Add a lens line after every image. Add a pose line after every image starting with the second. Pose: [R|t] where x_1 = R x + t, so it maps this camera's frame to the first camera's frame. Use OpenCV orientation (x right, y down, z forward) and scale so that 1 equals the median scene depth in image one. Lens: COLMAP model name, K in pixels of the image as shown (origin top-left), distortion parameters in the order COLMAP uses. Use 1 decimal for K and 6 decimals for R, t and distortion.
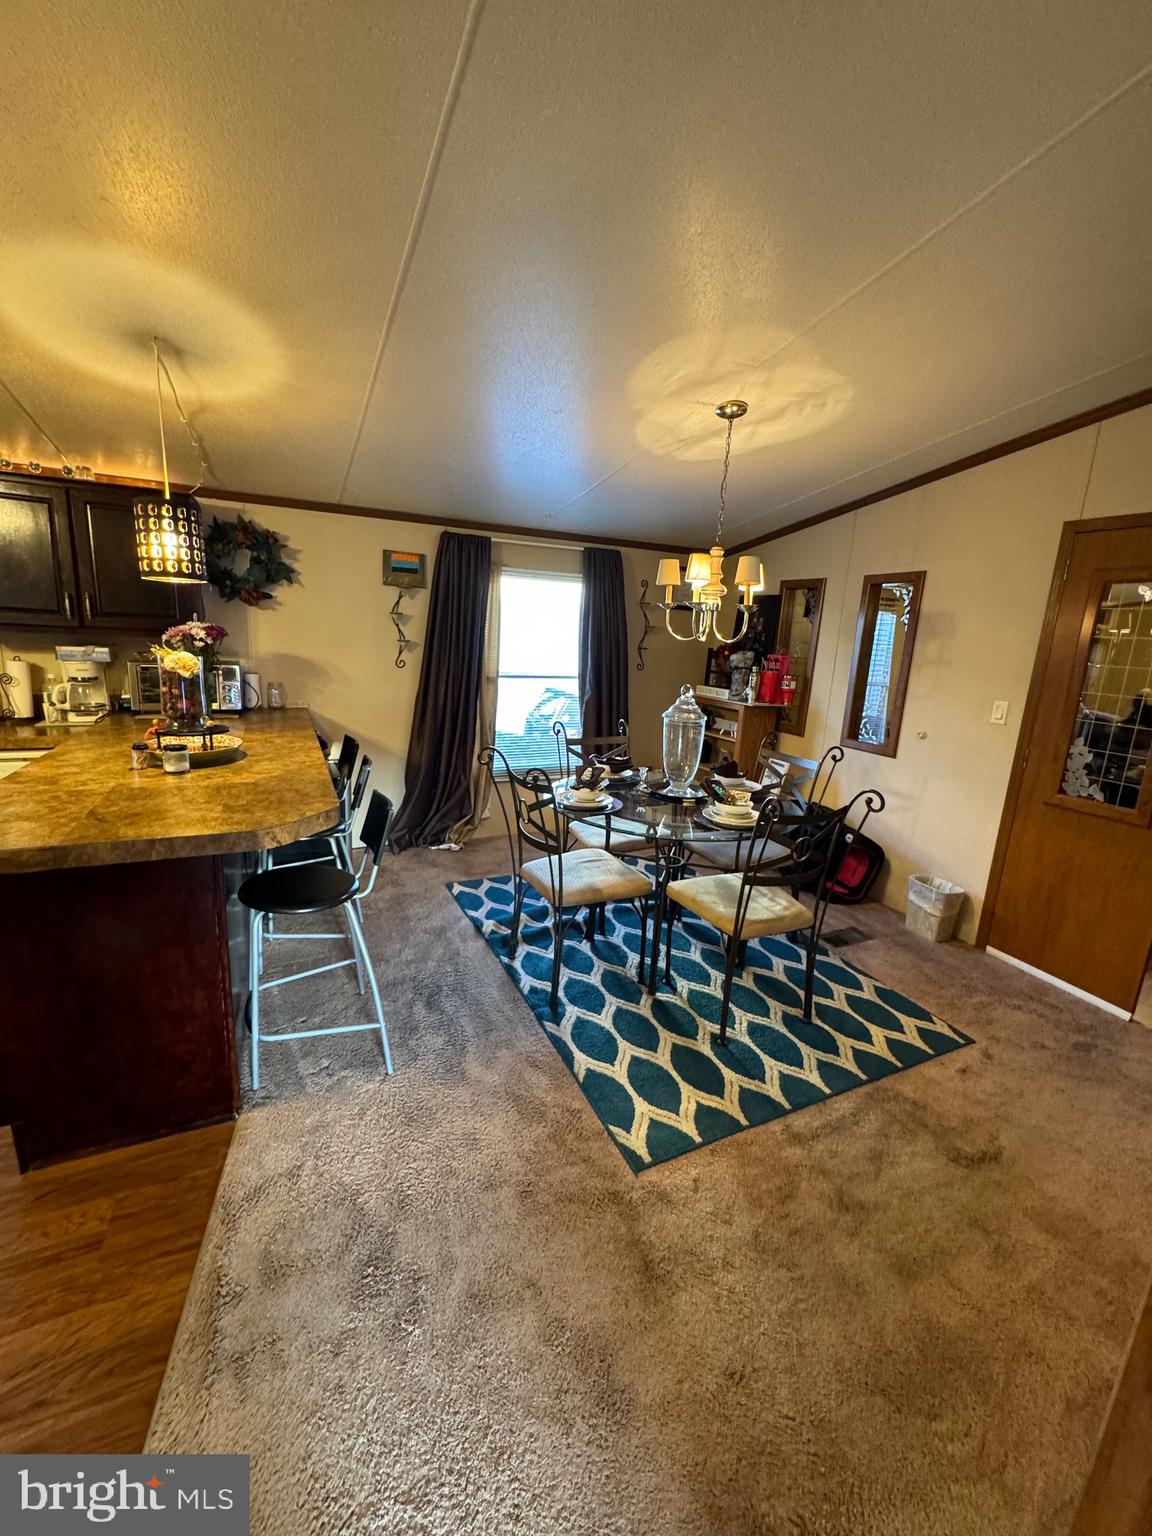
lens RADIAL K [[615.8, 0, 577.9], [0, 615.8, 764.6], [0, 0, 1]] dist [-0.003649, 0.000728]
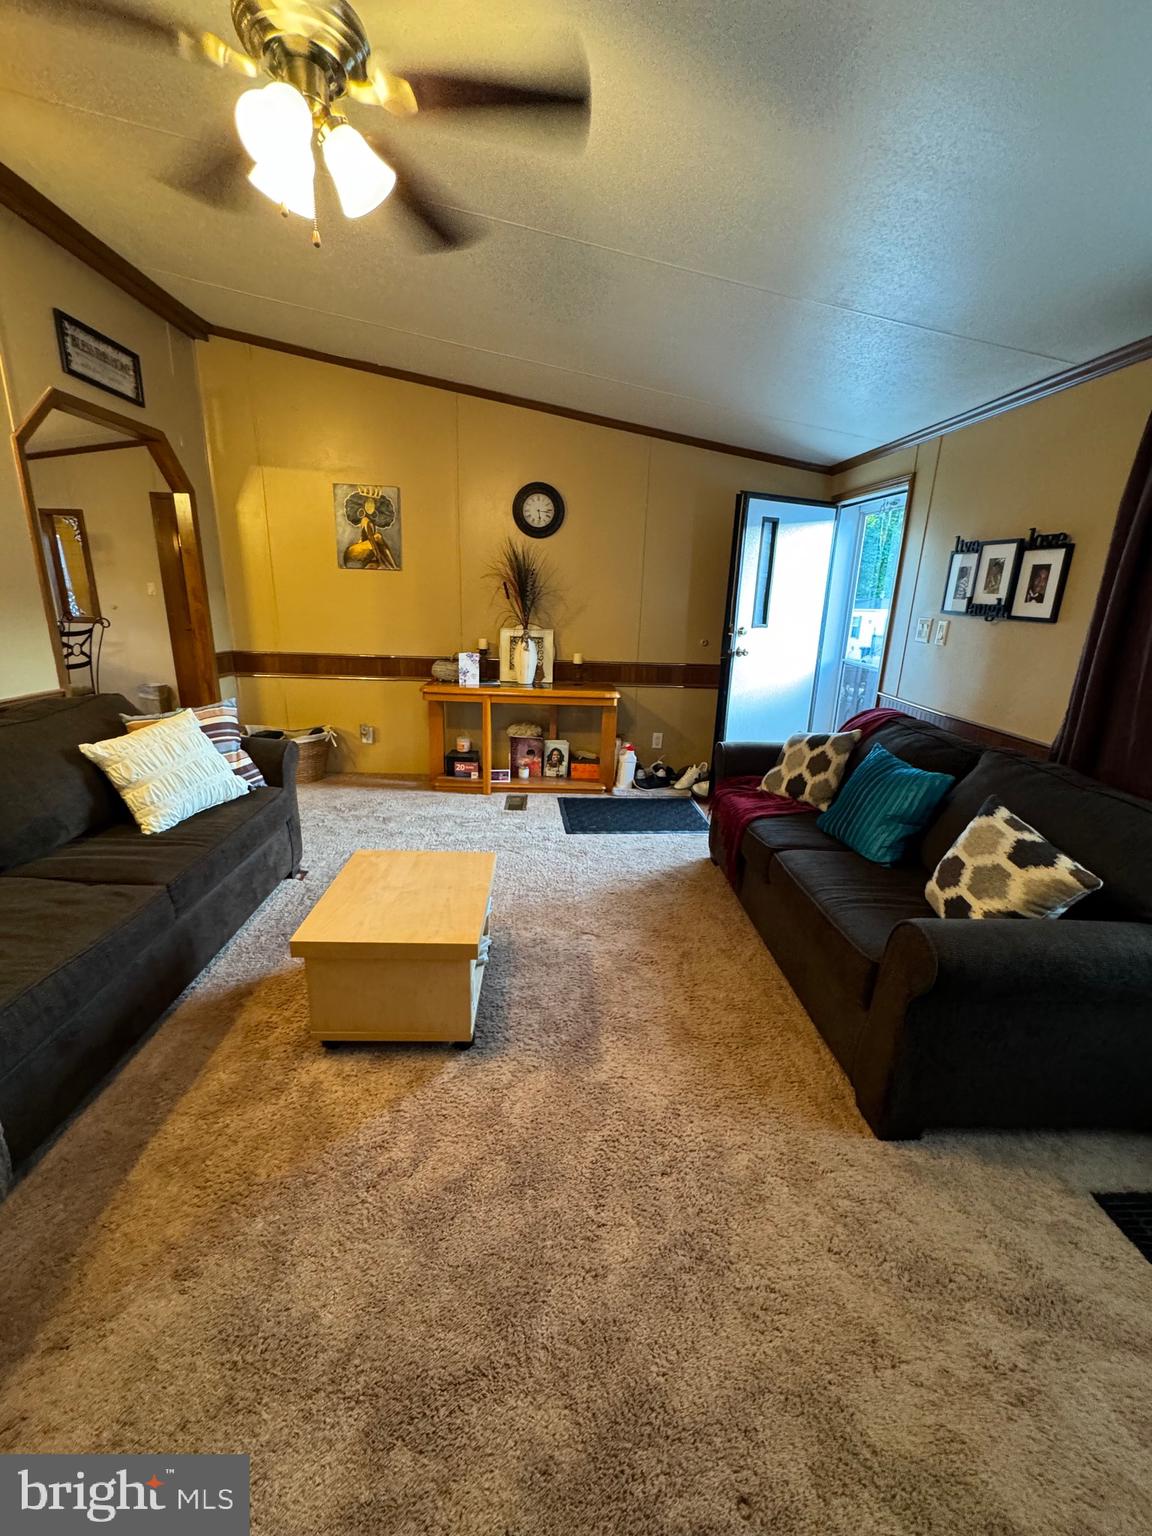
lens RADIAL K [[615.8, 0, 577.9], [0, 615.8, 764.6], [0, 0, 1]] dist [-0.003649, 0.000728]
pose [[0.389156, -0.295554, 0.872471, -0.730940], [0.185514, 0.952871, 0.240043, 0.255911], [-0.902298, 0.068442, 0.425645, -1.129393]]
